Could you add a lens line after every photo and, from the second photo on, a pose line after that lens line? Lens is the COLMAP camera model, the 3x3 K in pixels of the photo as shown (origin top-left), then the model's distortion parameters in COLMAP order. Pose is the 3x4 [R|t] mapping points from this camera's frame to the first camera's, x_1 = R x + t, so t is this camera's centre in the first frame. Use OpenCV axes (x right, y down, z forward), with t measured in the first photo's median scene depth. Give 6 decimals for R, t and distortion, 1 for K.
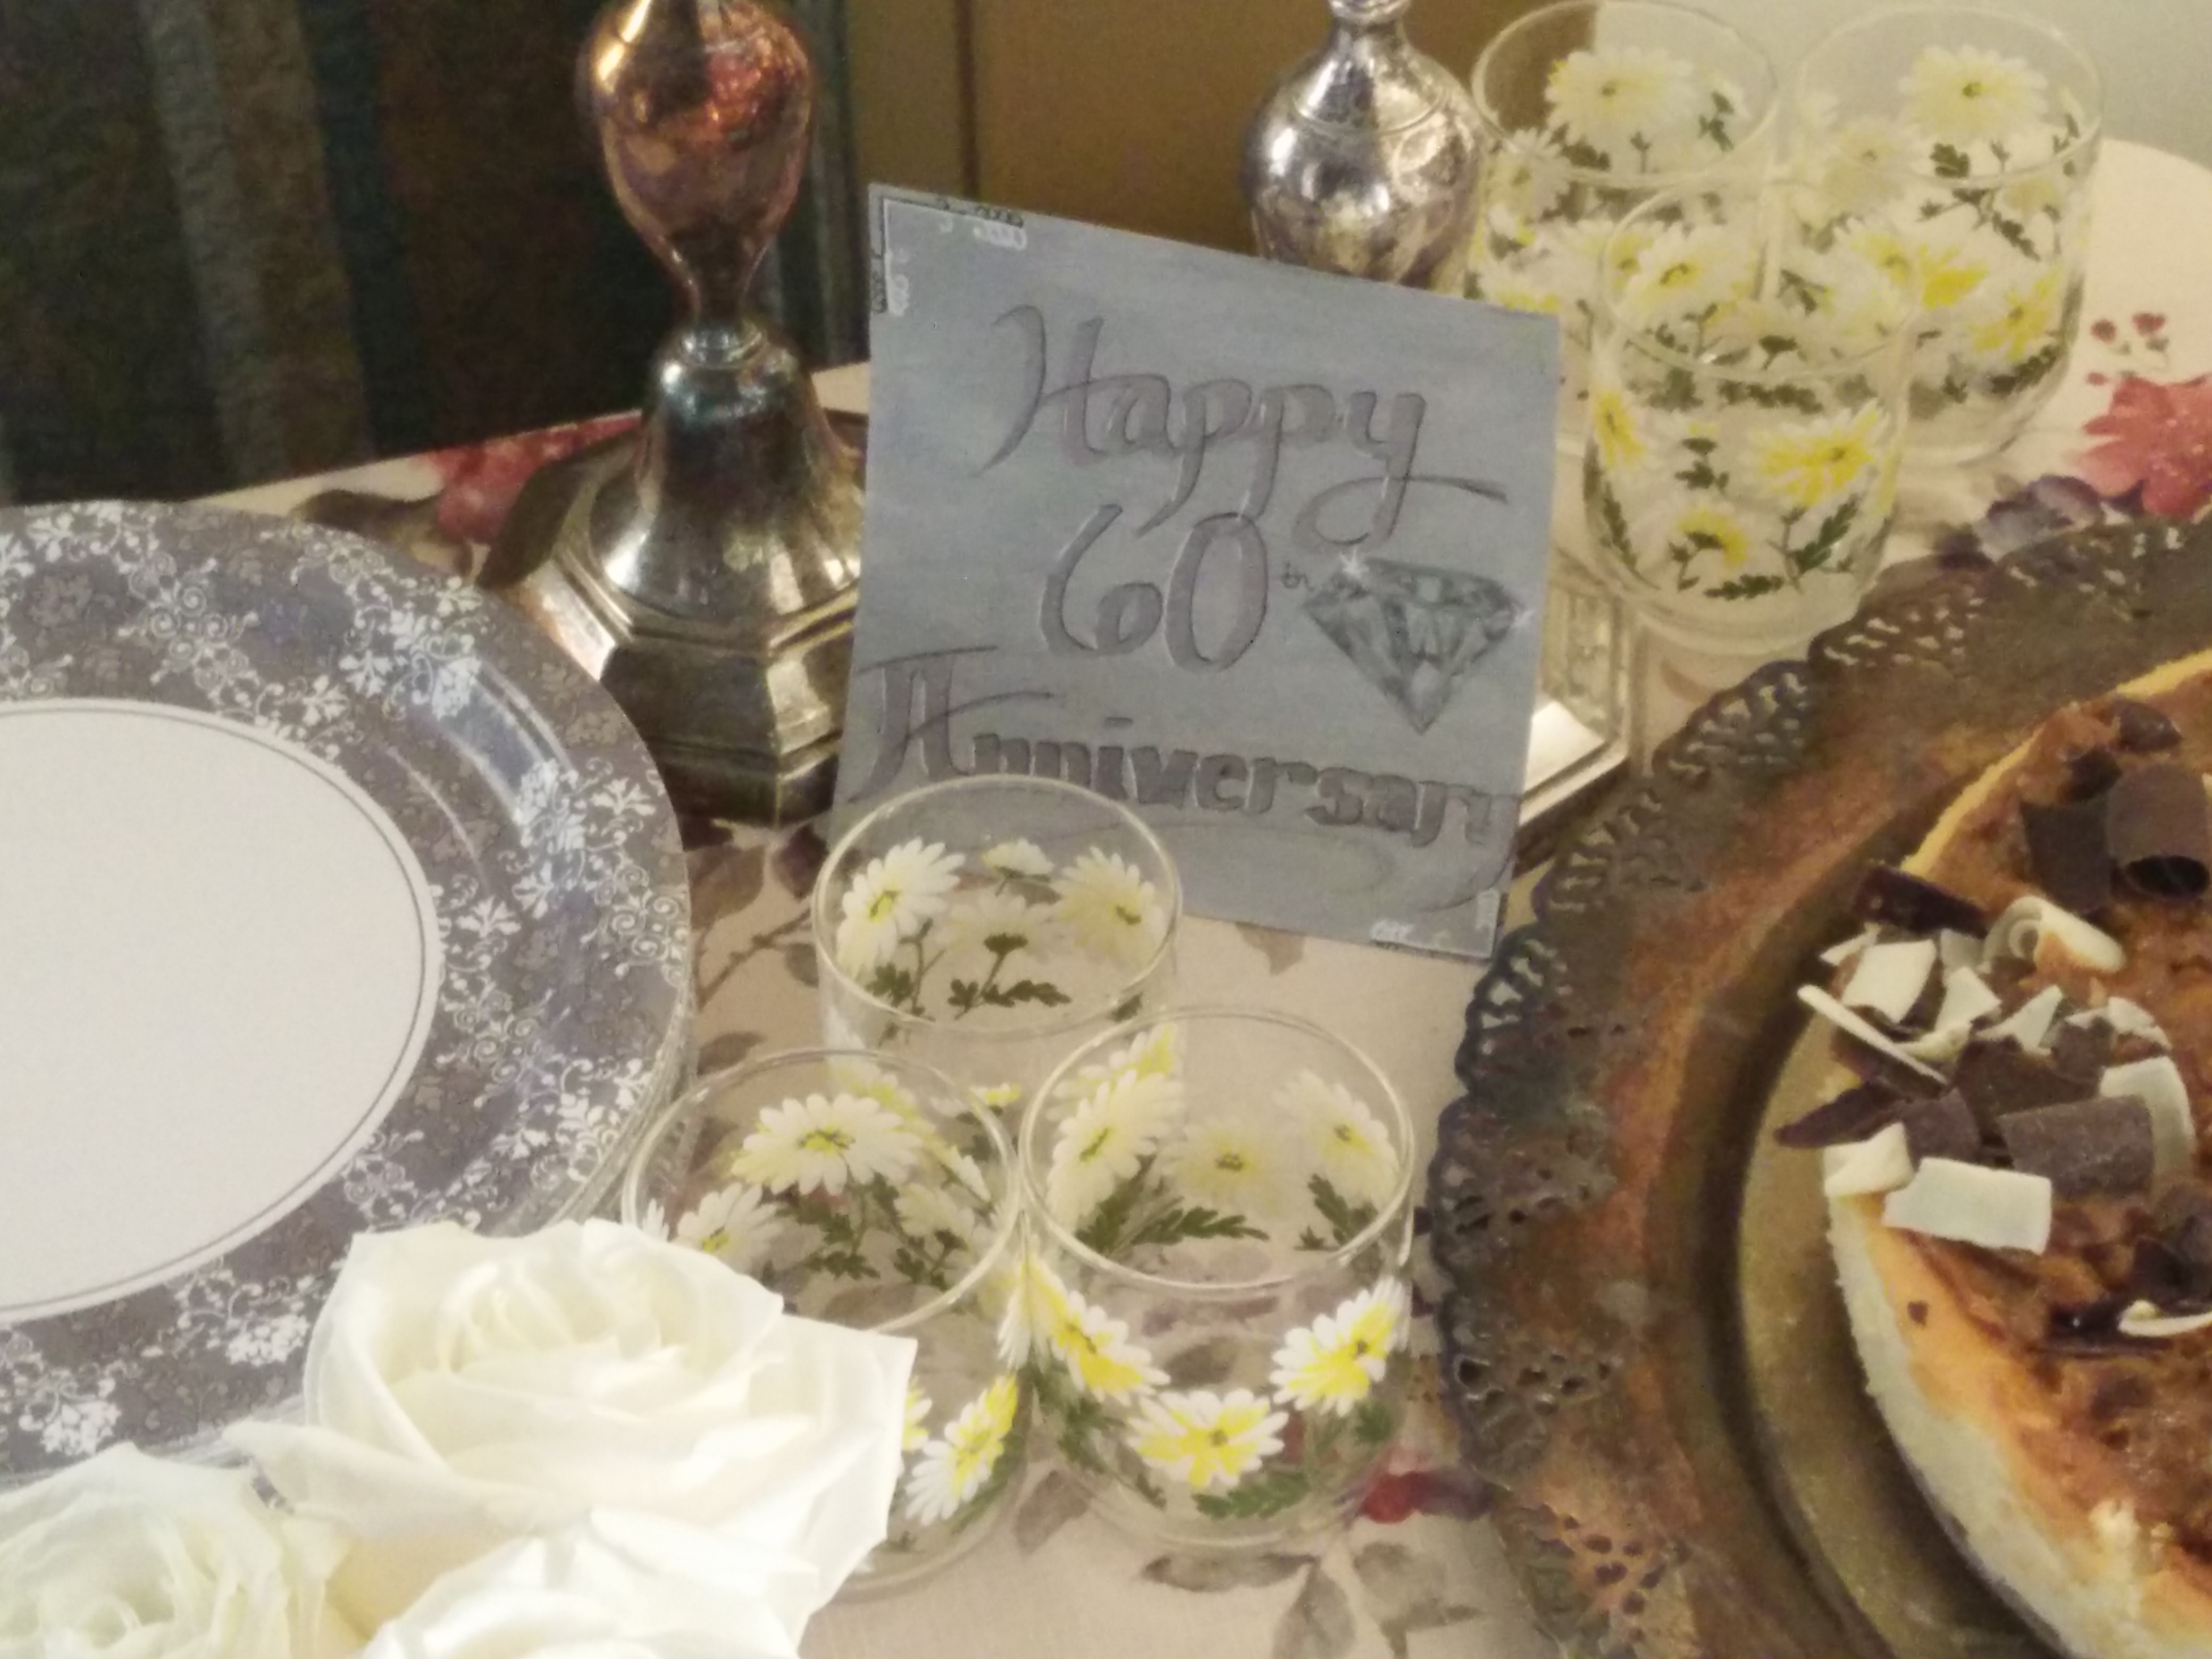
lens RADIAL K [[4493.3, 0, 1043.9], [0, 4493.3, 834.2], [0, 0, 1]] dist [-0.003477, 0.145325]
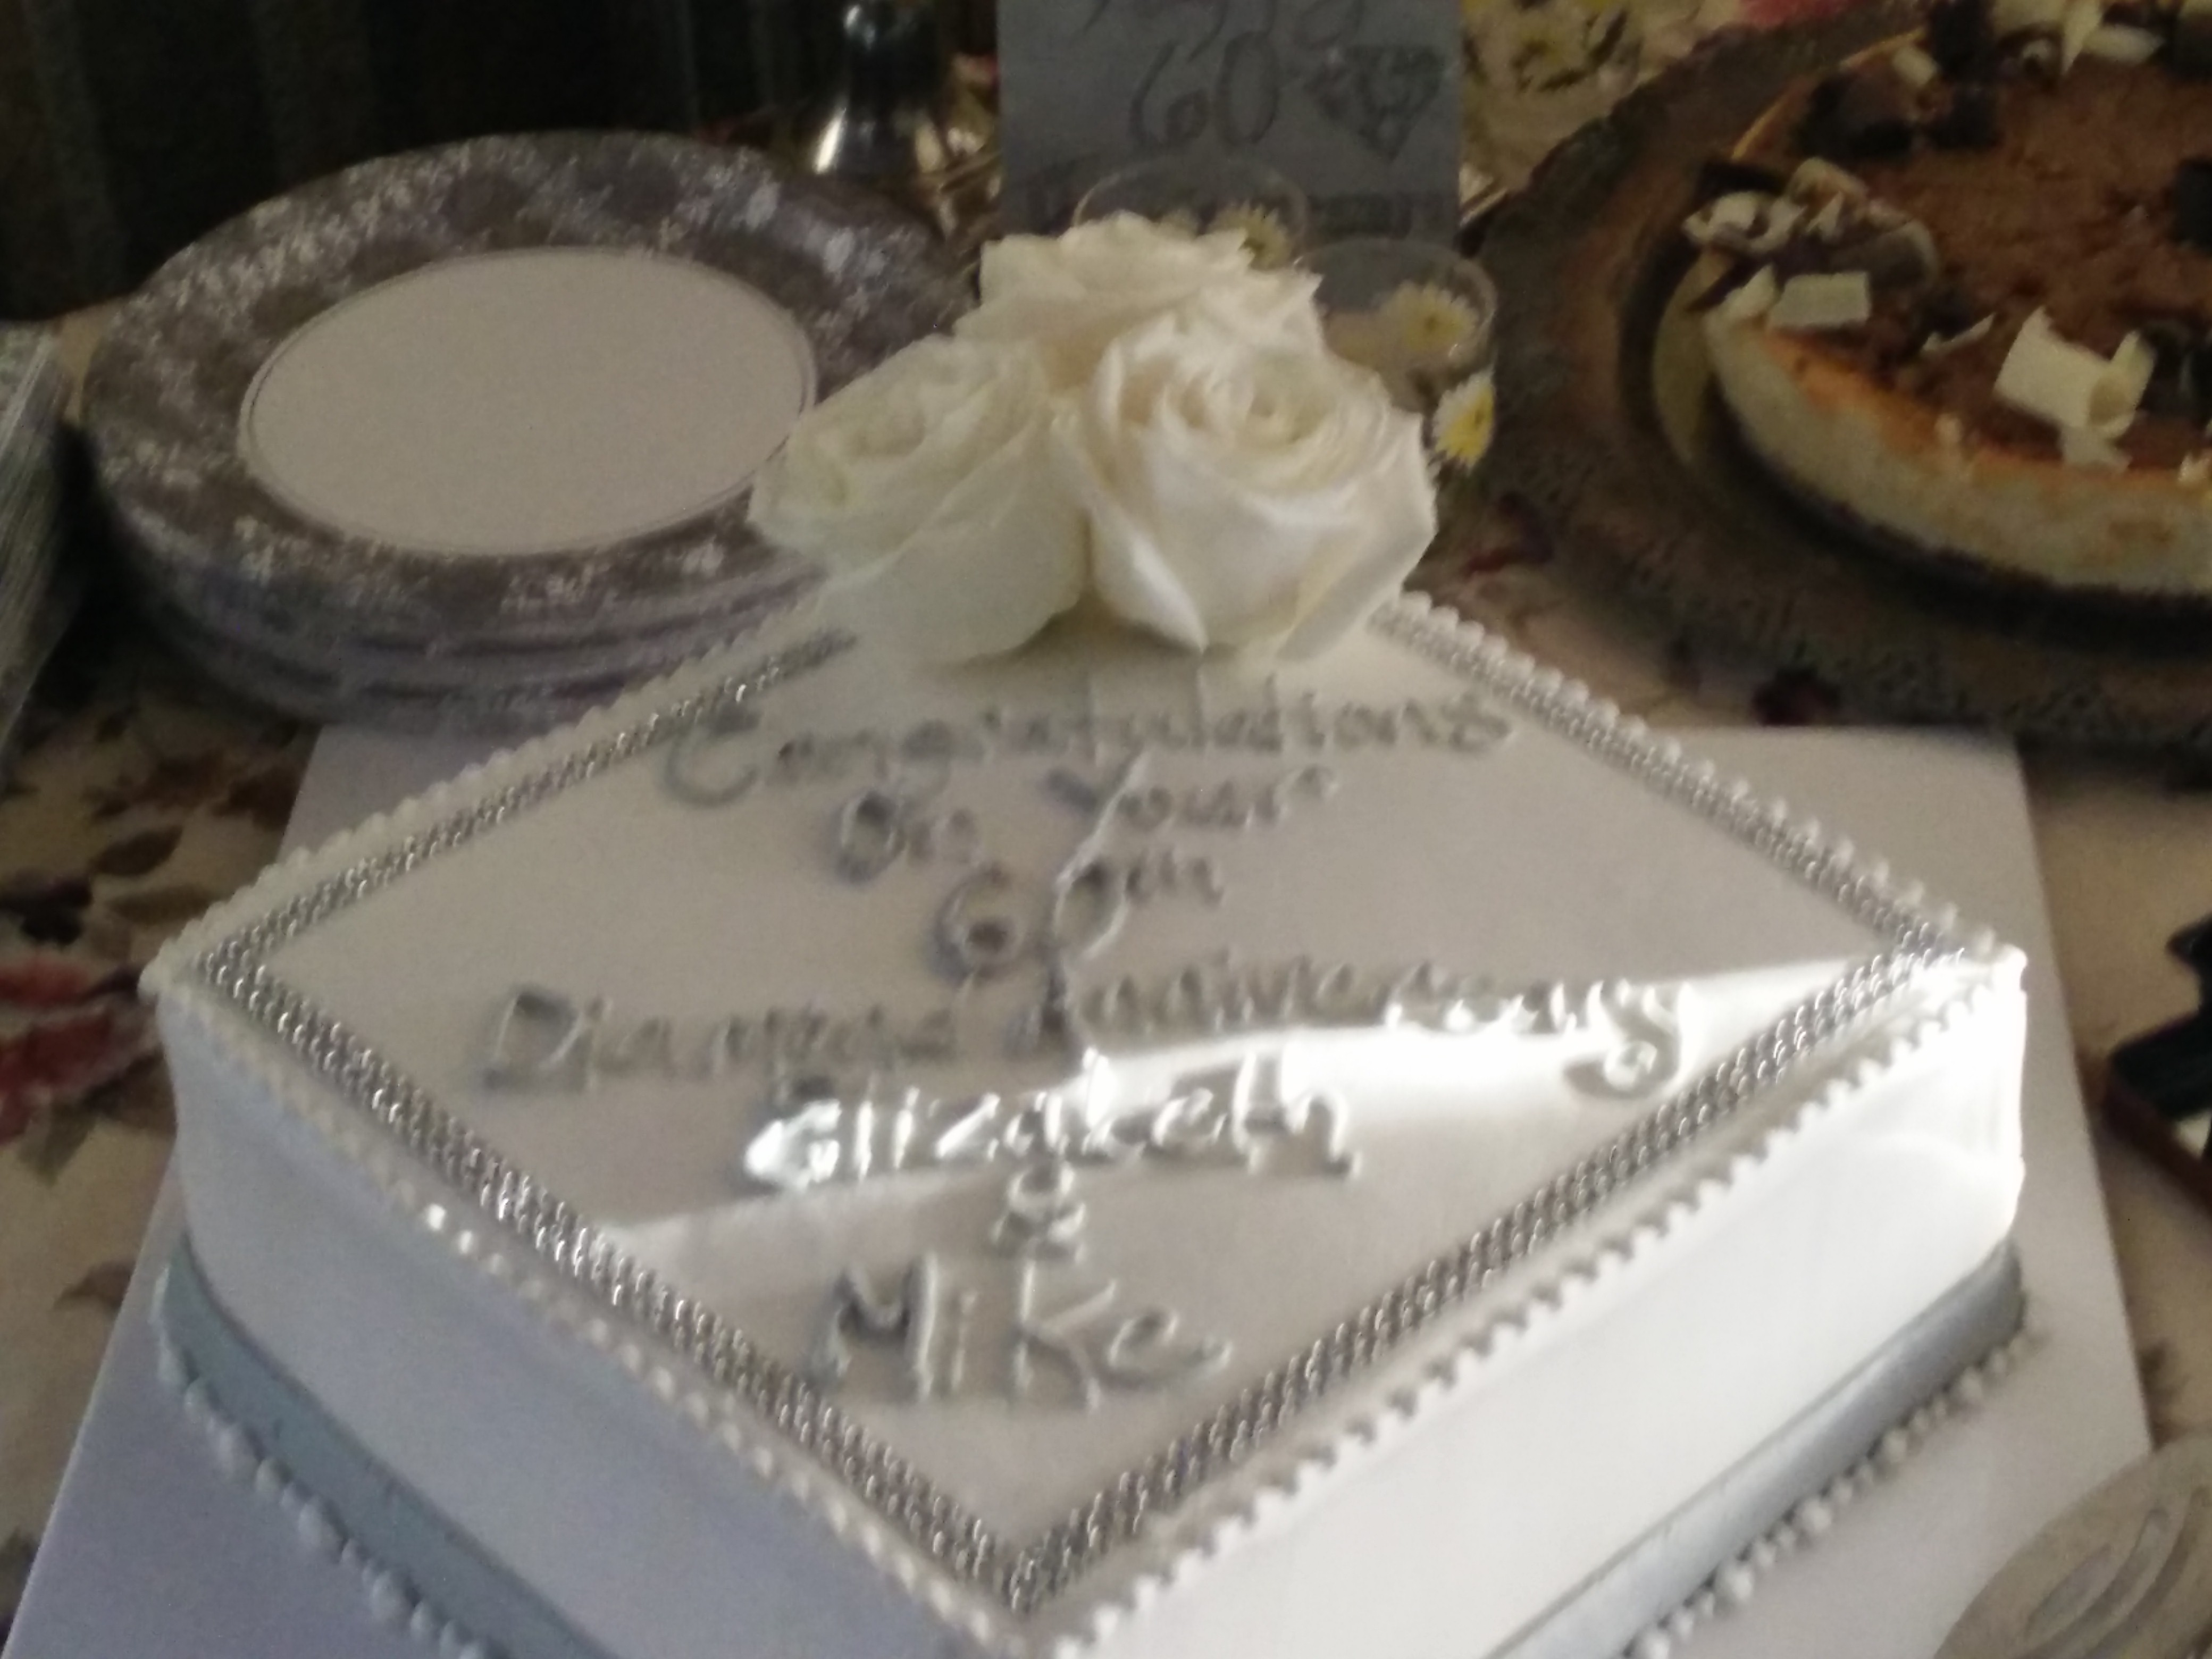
lens RADIAL K [[4493.3, 0, 1043.9], [0, 4493.3, 834.2], [0, 0, 1]] dist [-0.003477, 0.145325]
pose [[0.979688, -0.133462, 0.149663, -0.292870], [0.149806, 0.983250, -0.103811, 0.345287], [-0.133302, 0.124123, 0.983272, -0.465908]]
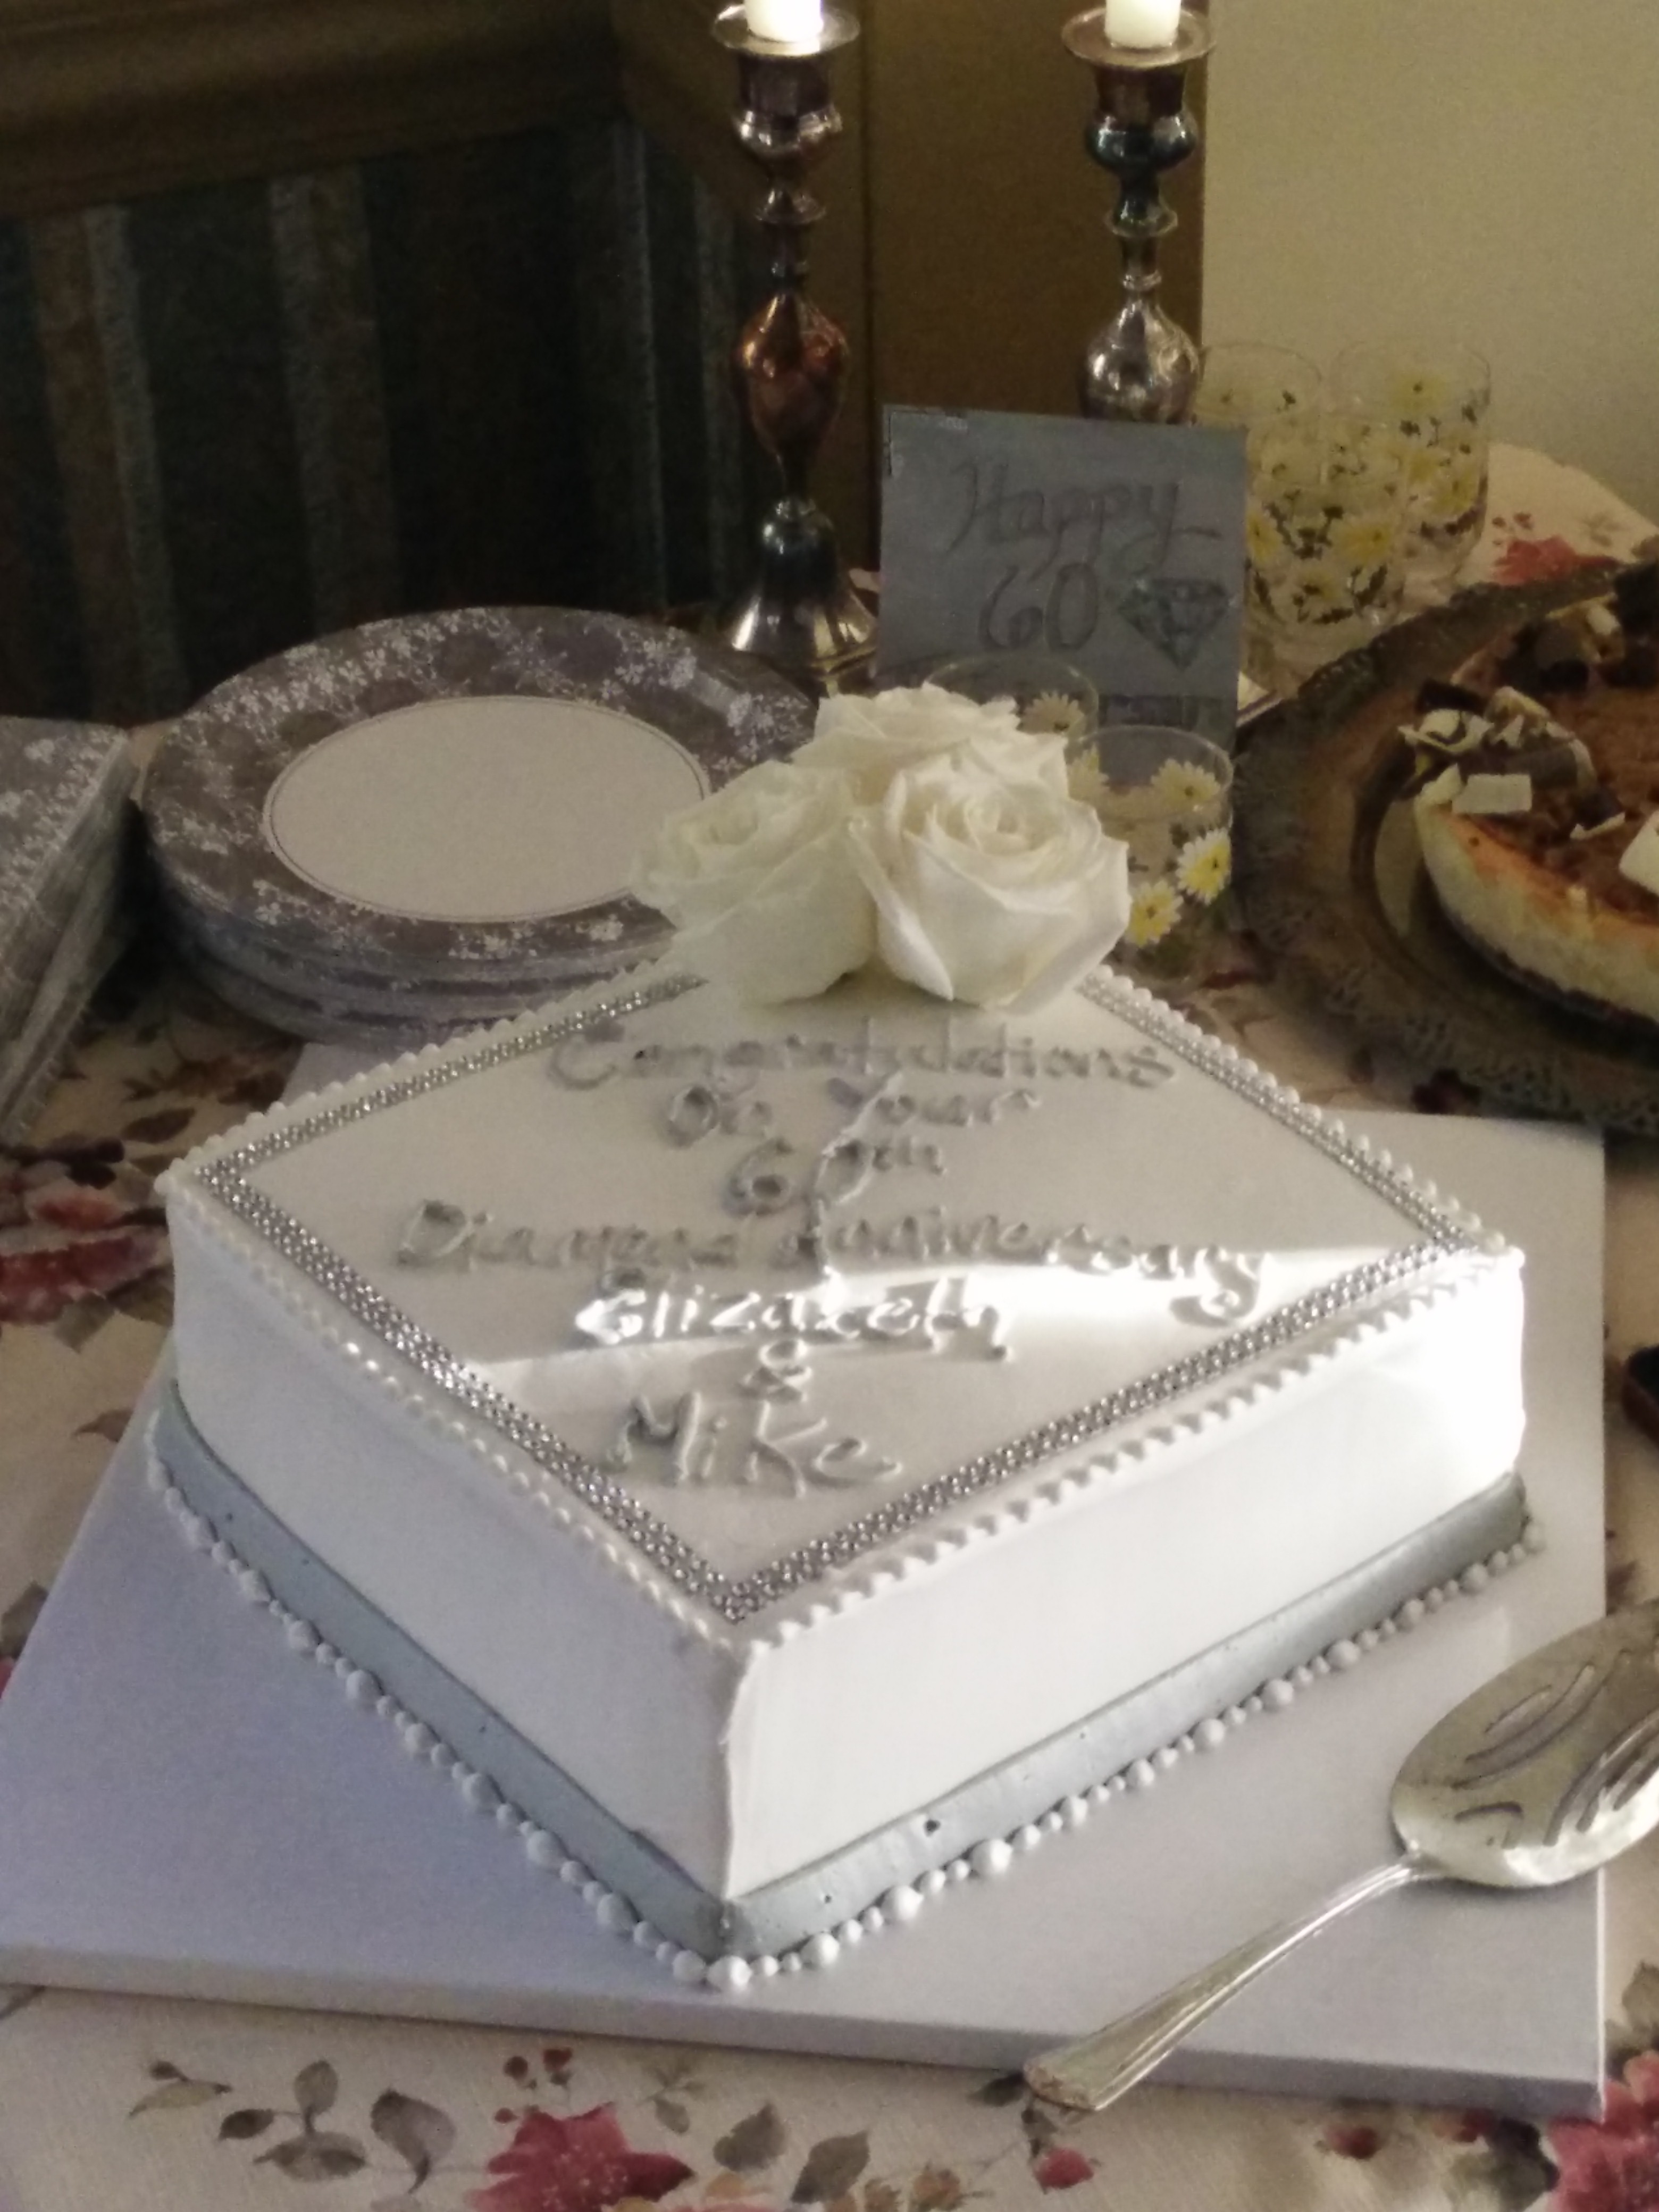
lens RADIAL K [[4493.3, 0, 829.5], [0, 4493.3, 1106.0], [0, 0, 1]] dist [-0.003477, 0.145325]
pose [[0.992706, -0.058503, 0.105415, -0.282951], [0.075830, 0.982746, -0.168700, 0.478031], [-0.093727, 0.175463, 0.980014, -0.852178]]
